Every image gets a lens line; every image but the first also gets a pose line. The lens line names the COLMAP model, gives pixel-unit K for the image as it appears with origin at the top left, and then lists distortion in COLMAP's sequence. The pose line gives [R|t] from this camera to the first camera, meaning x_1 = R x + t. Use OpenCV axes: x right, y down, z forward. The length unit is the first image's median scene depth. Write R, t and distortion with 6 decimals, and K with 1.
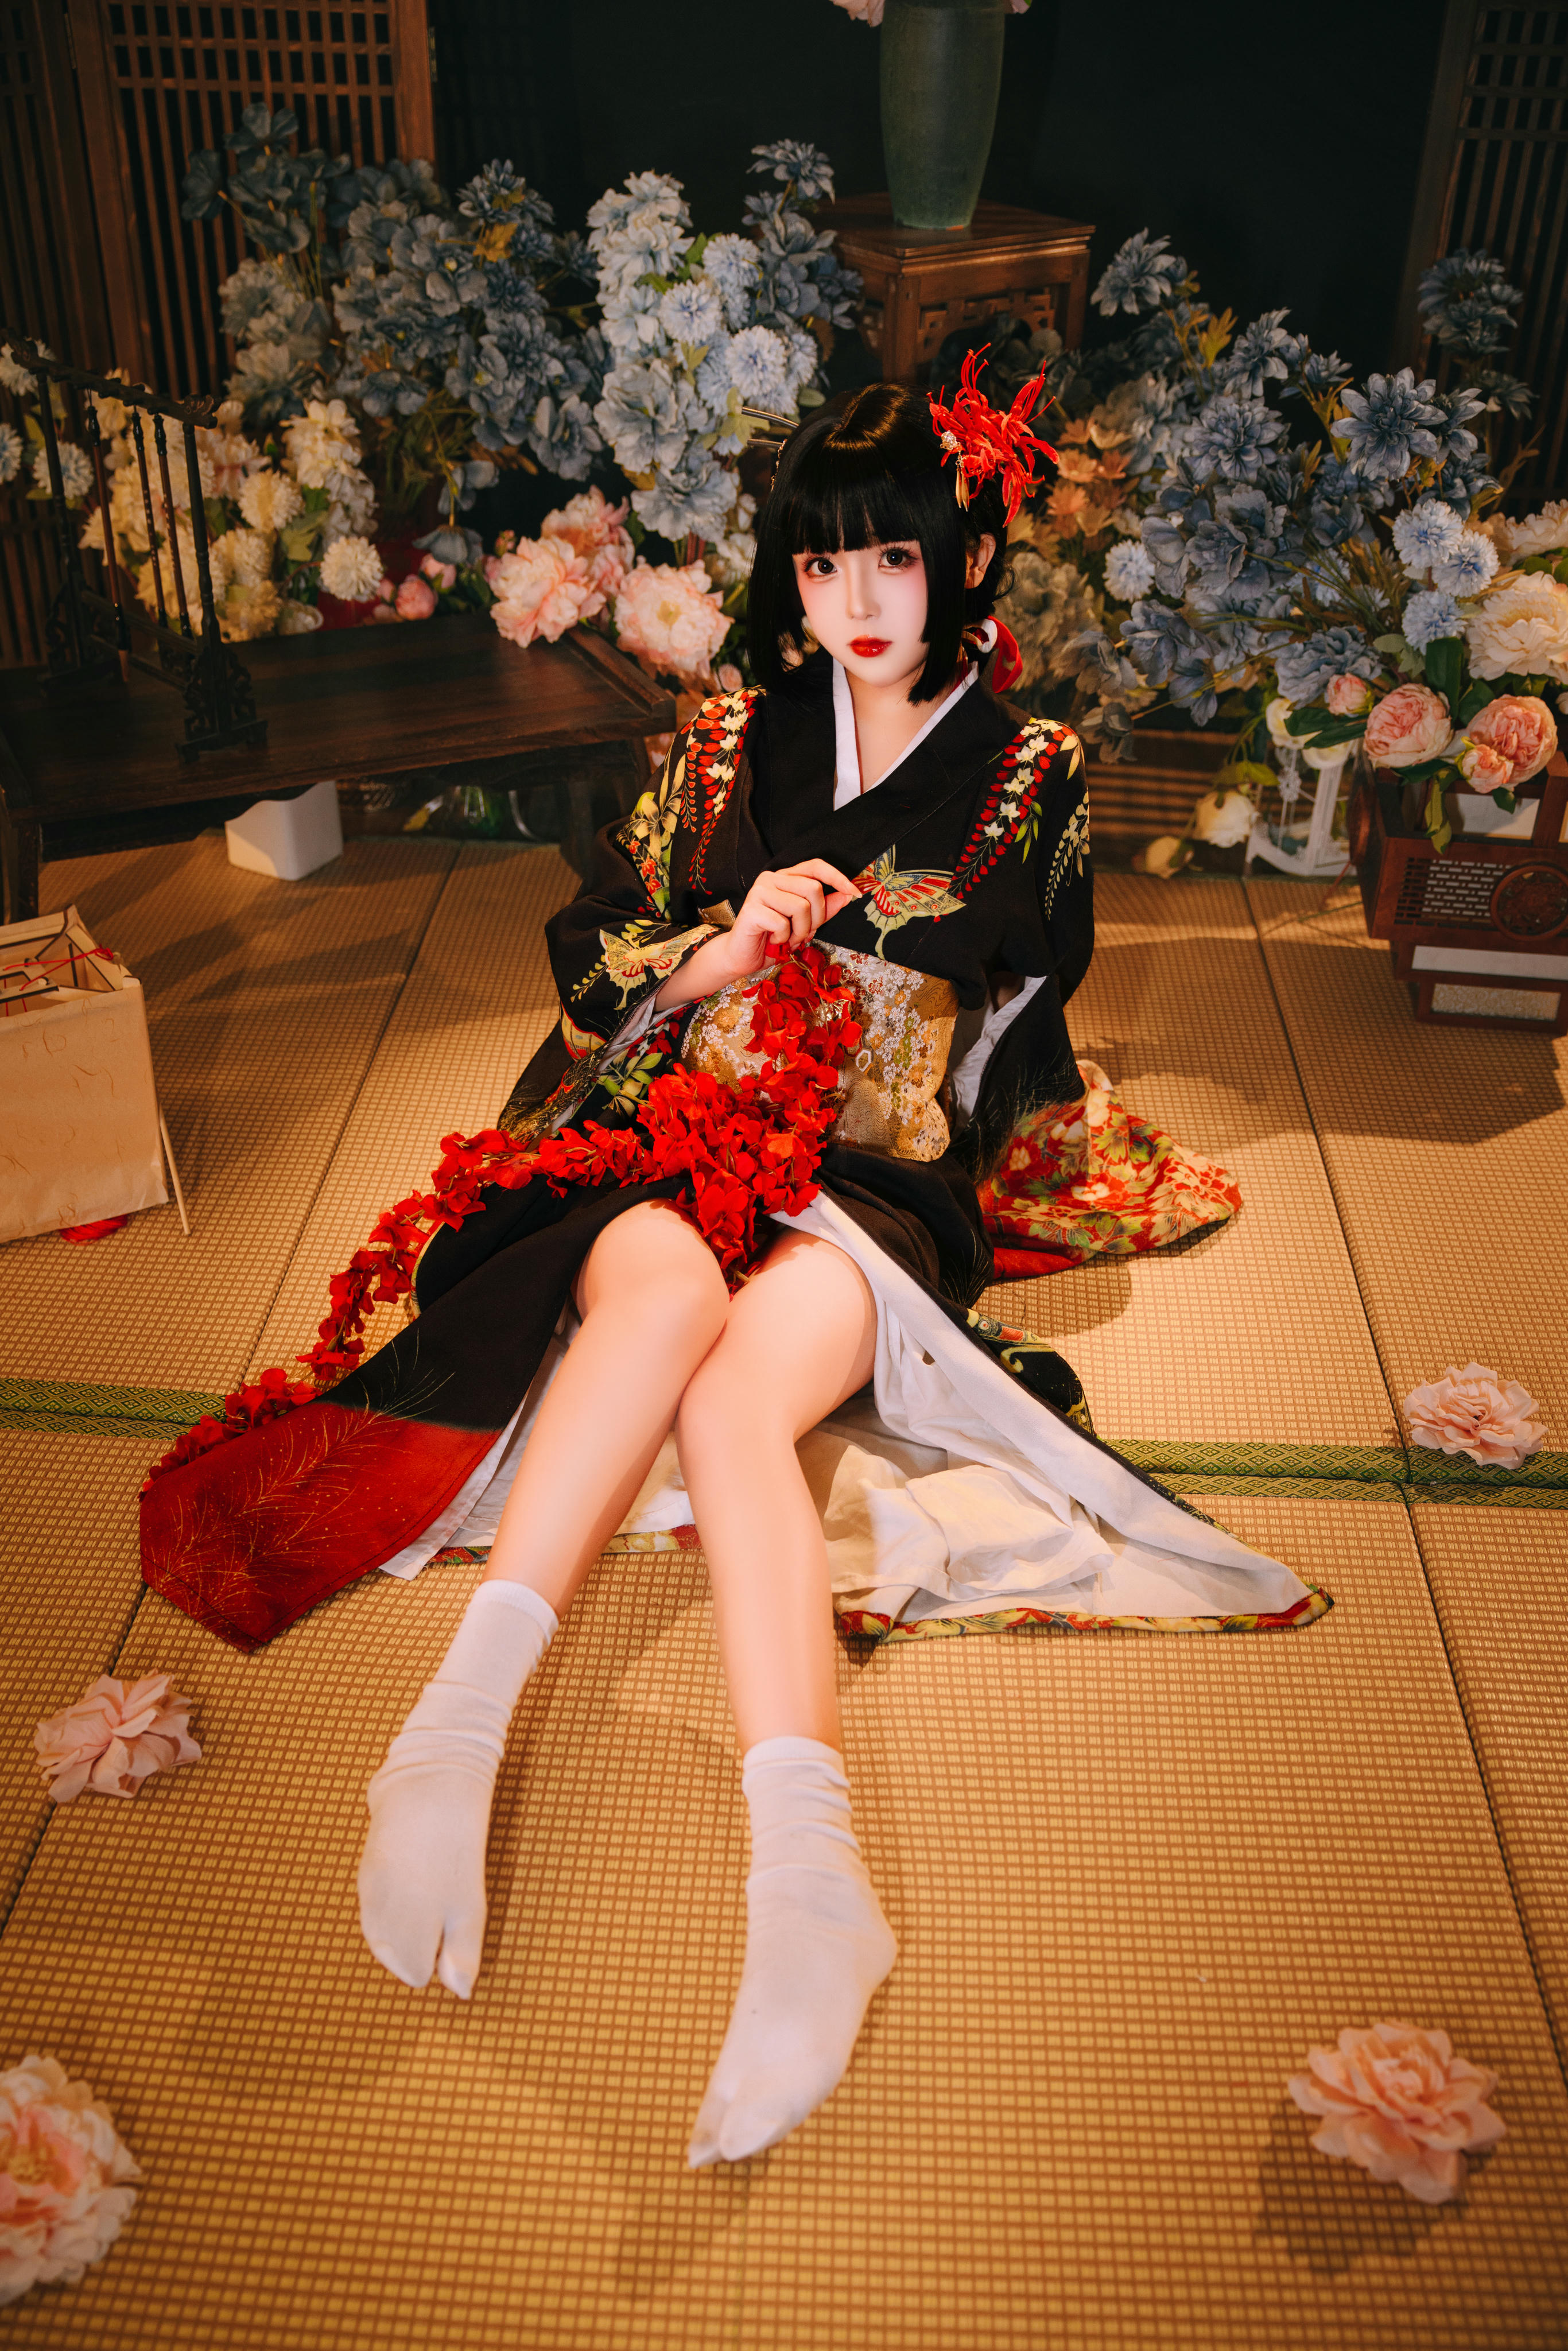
lens RADIAL K [[2328.3, 0, 791.6], [0, 2328.3, 1201.6], [0, 0, 1]] dist [-0.012258, 0.092593]
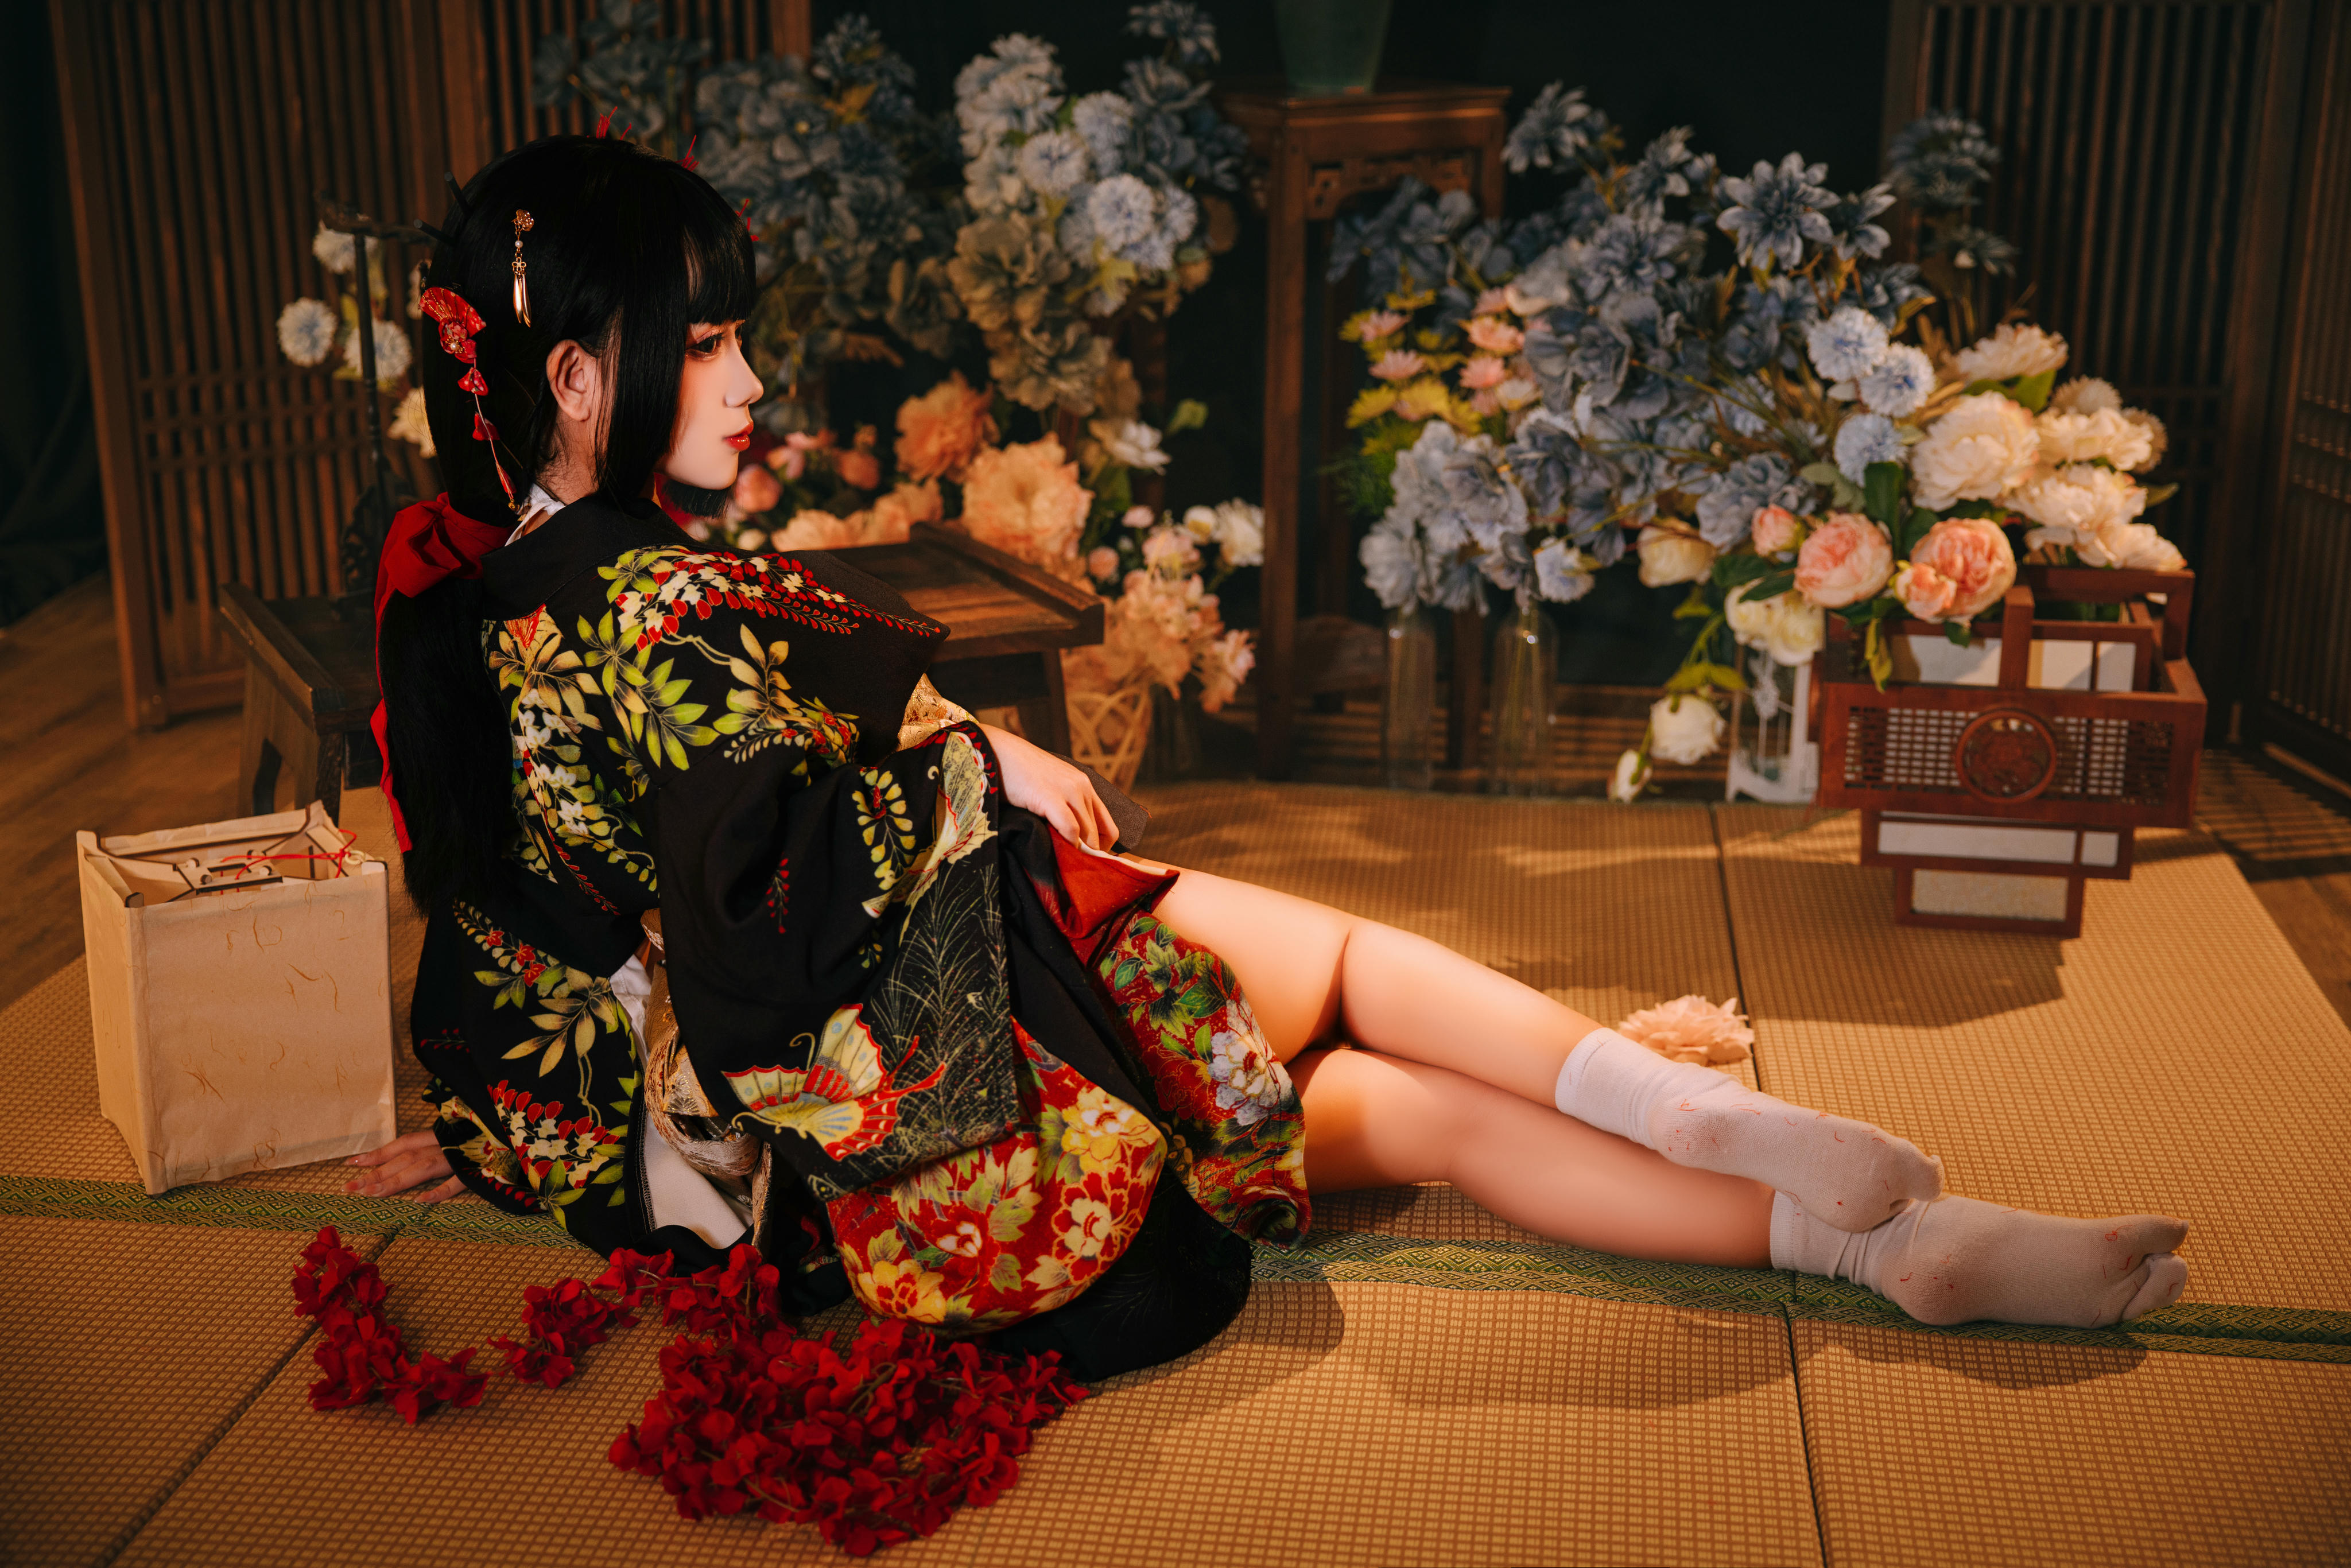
lens RADIAL K [[3086.0, 0, 1170.9], [0, 3086.0, 768.3], [0, 0, 1]] dist [0.105980, 0.011000]
pose [[0.996843, -0.000974, -0.079389, 0.097163], [-0.021293, 0.960016, -0.279134, 0.183638], [0.076487, 0.279943, 0.956965, -0.100111]]
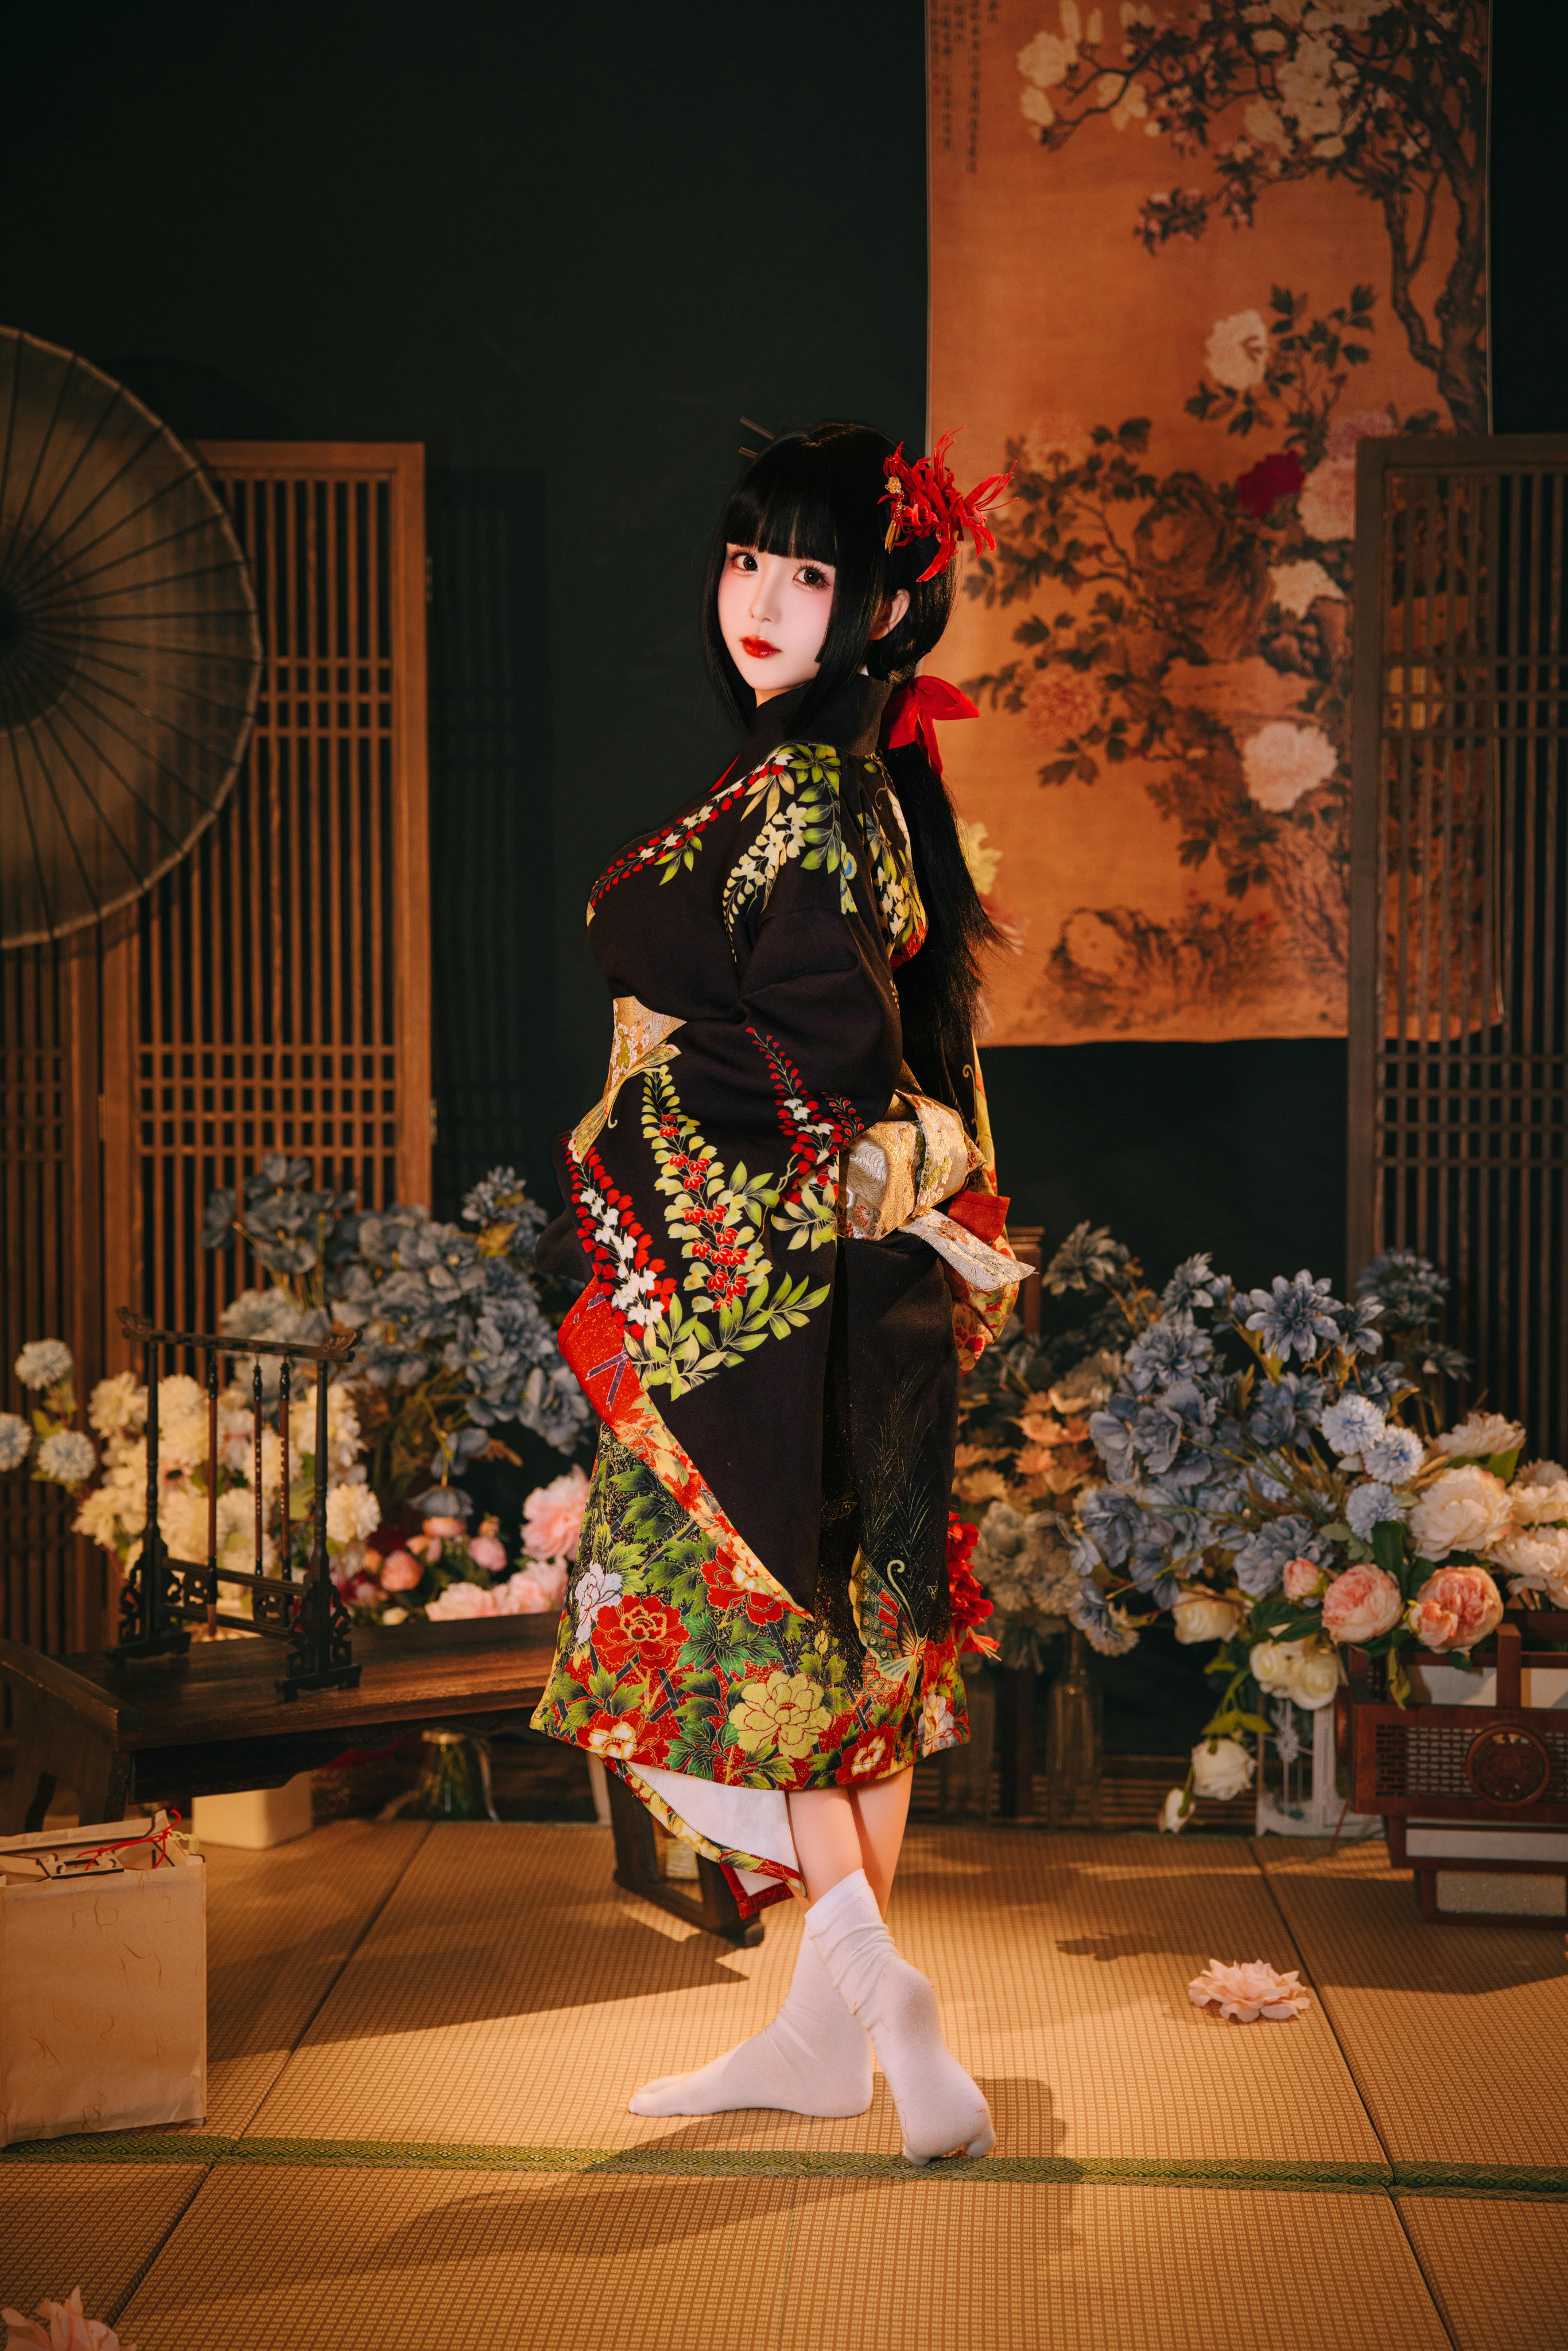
lens RADIAL K [[3344.6, 0, 784.6], [0, 3344.6, 1191.8], [0, 0, 1]] dist [0.147105, 0.066459]
pose [[0.999757, -0.020133, 0.008992, -0.004381], [0.021928, 0.865053, -0.501200, 0.357659], [0.002313, 0.501276, 0.865285, -0.371255]]
